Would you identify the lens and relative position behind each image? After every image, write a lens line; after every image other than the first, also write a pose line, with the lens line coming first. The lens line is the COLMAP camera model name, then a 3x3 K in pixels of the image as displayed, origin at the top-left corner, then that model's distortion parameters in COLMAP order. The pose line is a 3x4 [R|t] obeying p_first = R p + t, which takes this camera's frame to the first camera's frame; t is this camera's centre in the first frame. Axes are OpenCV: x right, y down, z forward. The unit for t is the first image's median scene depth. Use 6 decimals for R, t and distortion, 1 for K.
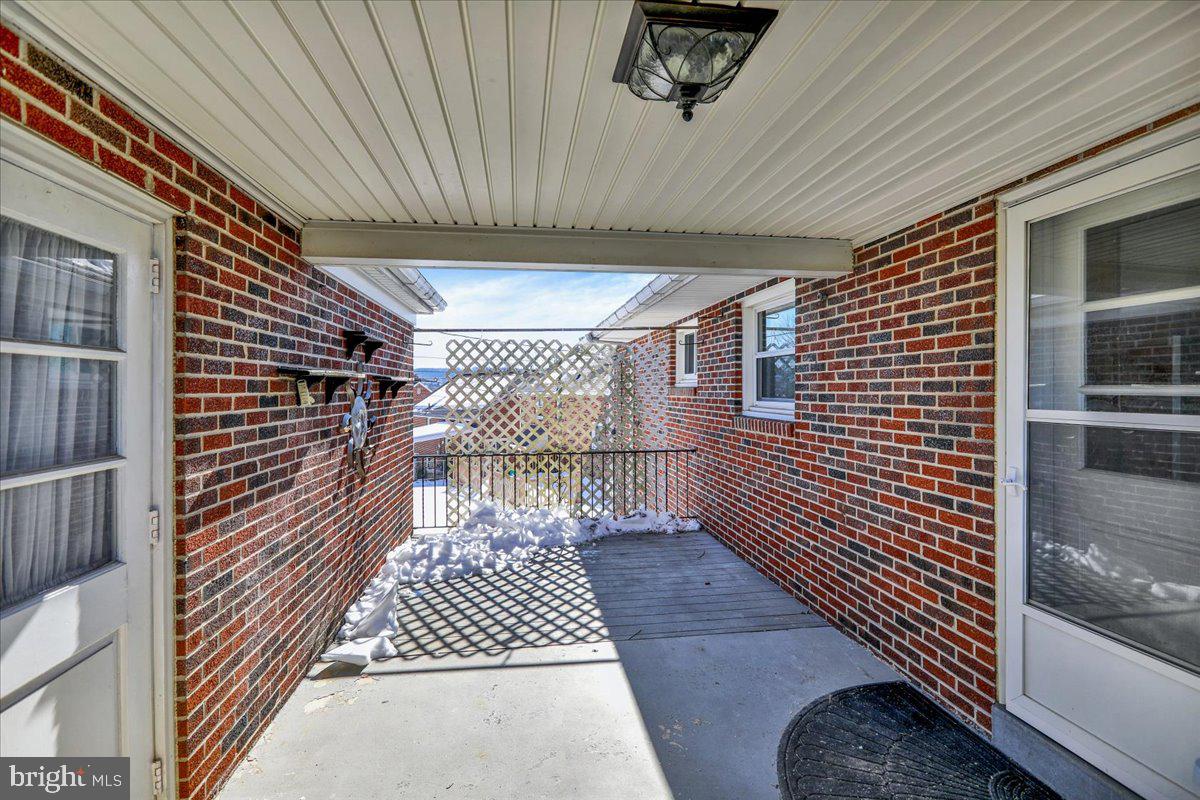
lens RADIAL K [[550.3, 0, 603.5], [0, 550.3, 397.3], [0, 0, 1]] dist [-0.009223, 0.003280]
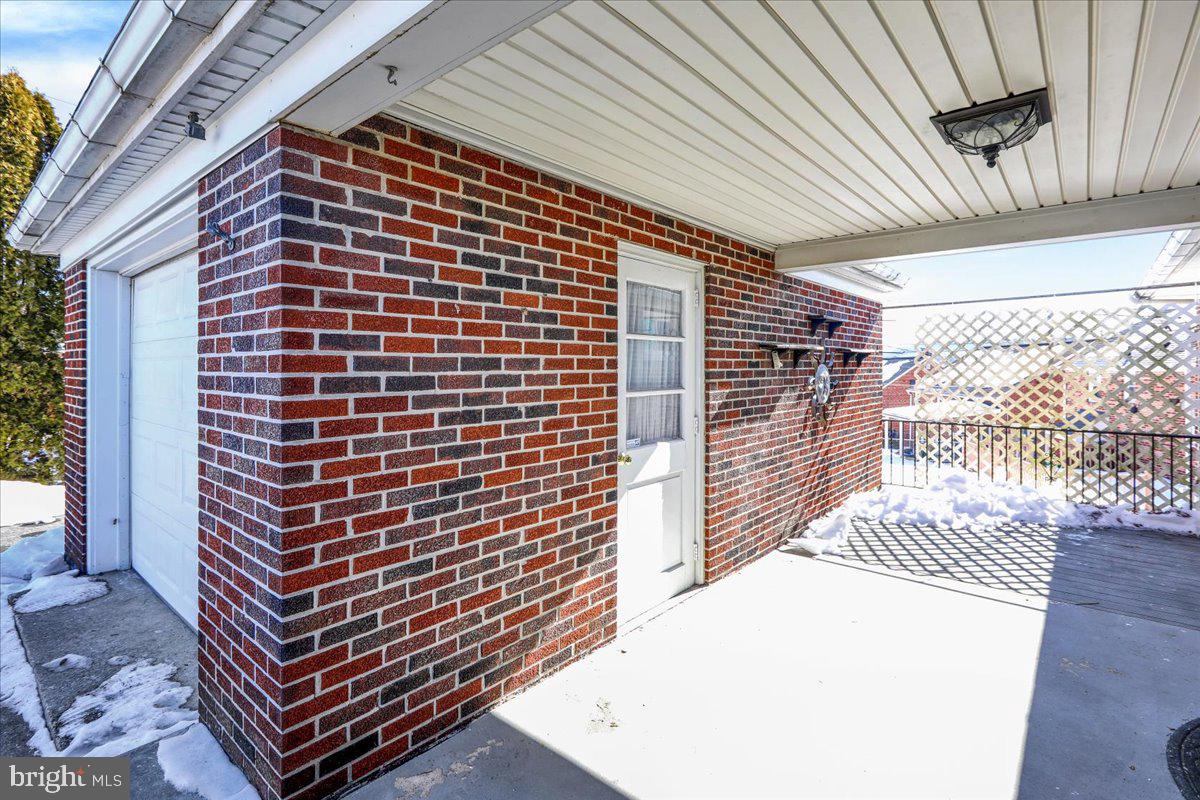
lens RADIAL K [[550.3, 0, 599.5], [0, 550.3, 373.7], [0, 0, 1]] dist [-0.009223, 0.003280]
pose [[0.639058, 0.001021, -0.769158, 0.292725], [-0.003700, 0.999992, -0.001746, 0.032865], [0.769150, 0.003961, 0.639056, -0.325613]]
